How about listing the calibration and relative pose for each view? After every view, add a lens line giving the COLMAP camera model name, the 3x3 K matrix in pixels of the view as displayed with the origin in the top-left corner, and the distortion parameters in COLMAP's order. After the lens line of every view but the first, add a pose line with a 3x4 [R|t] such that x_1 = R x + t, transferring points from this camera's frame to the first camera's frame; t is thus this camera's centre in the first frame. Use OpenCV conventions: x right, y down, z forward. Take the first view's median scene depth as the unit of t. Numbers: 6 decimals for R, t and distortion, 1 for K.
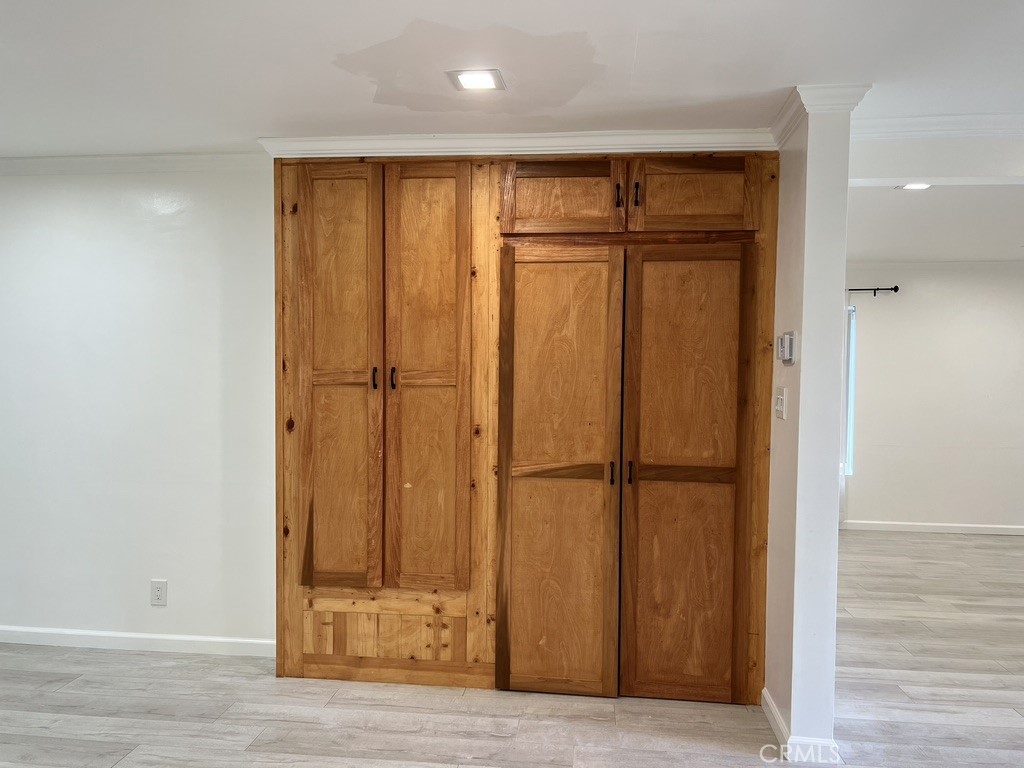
lens RADIAL K [[767.0, 0, 514.2], [0, 767.0, 391.5], [0, 0, 1]] dist [0.056512, -0.064422]
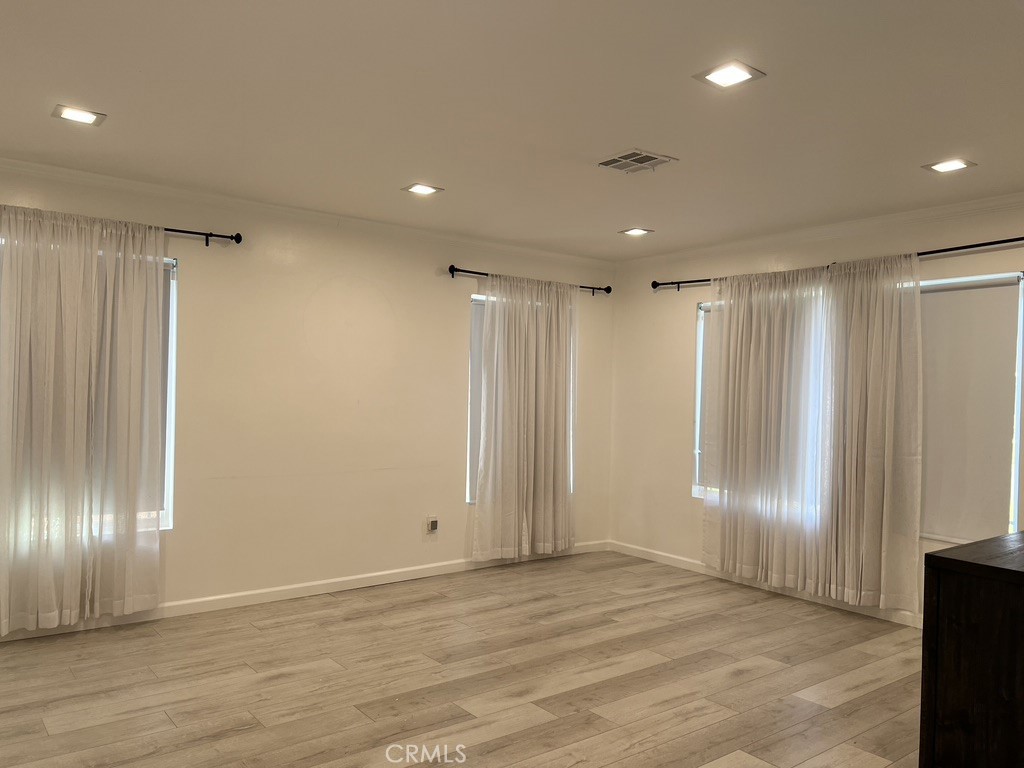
lens RADIAL K [[767.0, 0, 510.9], [0, 767.0, 392.9], [0, 0, 1]] dist [0.056512, -0.064422]
pose [[0.721217, 0.002229, 0.692706, 0.403500], [0.003750, 0.999968, -0.007122, 0.007871], [-0.692699, 0.007734, 0.721185, 0.721307]]
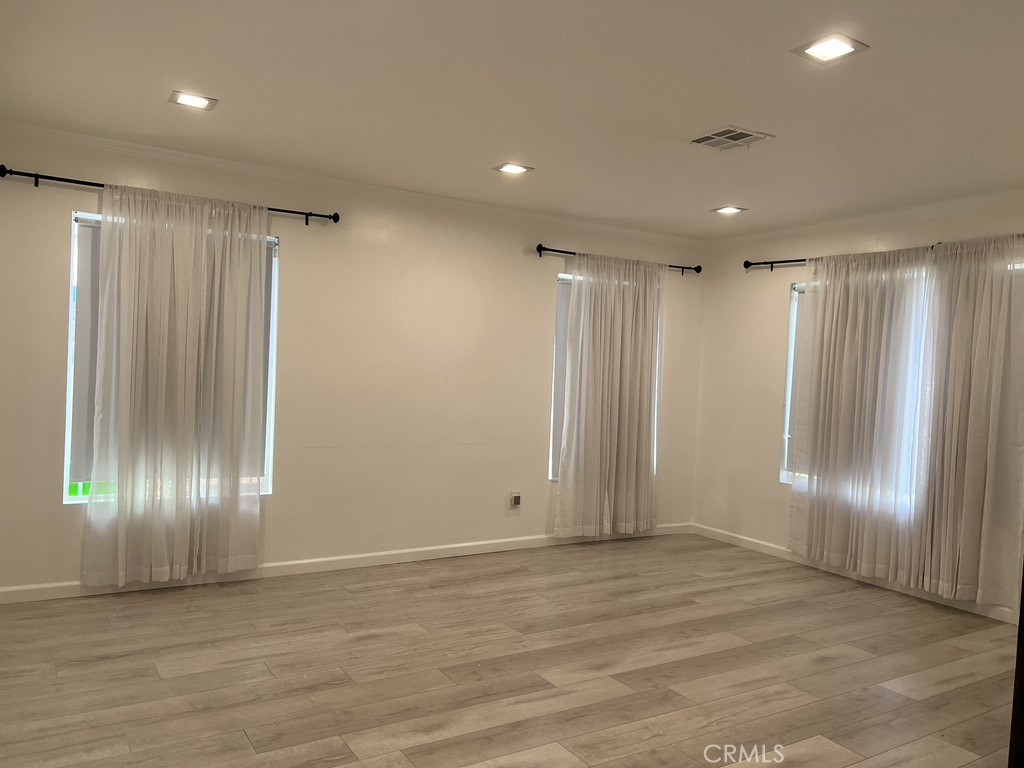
lens RADIAL K [[767.0, 0, 518.0], [0, 767.0, 391.4], [0, 0, 1]] dist [0.056512, -0.064422]
pose [[0.786751, 0.002478, 0.617266, 0.392718], [-0.017315, 0.999687, 0.018056, 0.010097], [-0.617028, -0.024894, 0.786547, 0.711580]]
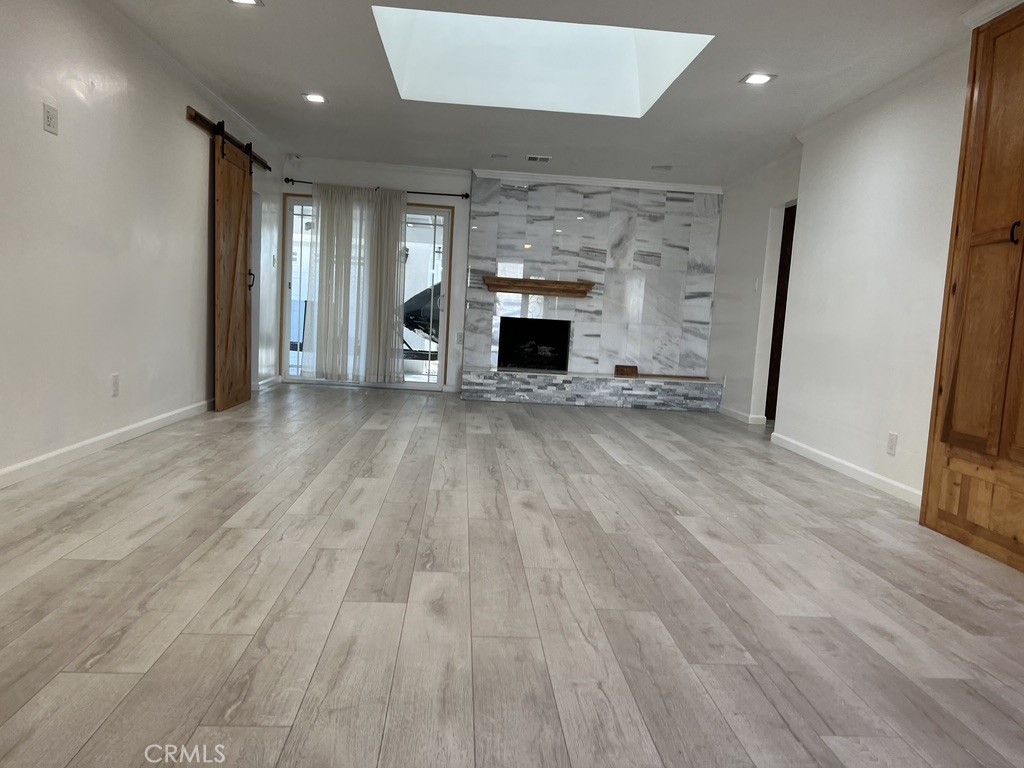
lens RADIAL K [[767.0, 0, 515.1], [0, 767.0, 384.3], [0, 0, 1]] dist [0.056512, -0.064422]
pose [[0.180252, 0.089516, -0.979539, 0.639714], [-0.086035, 0.993468, 0.074957, 0.145194], [0.979851, 0.070763, 0.186776, 0.237566]]
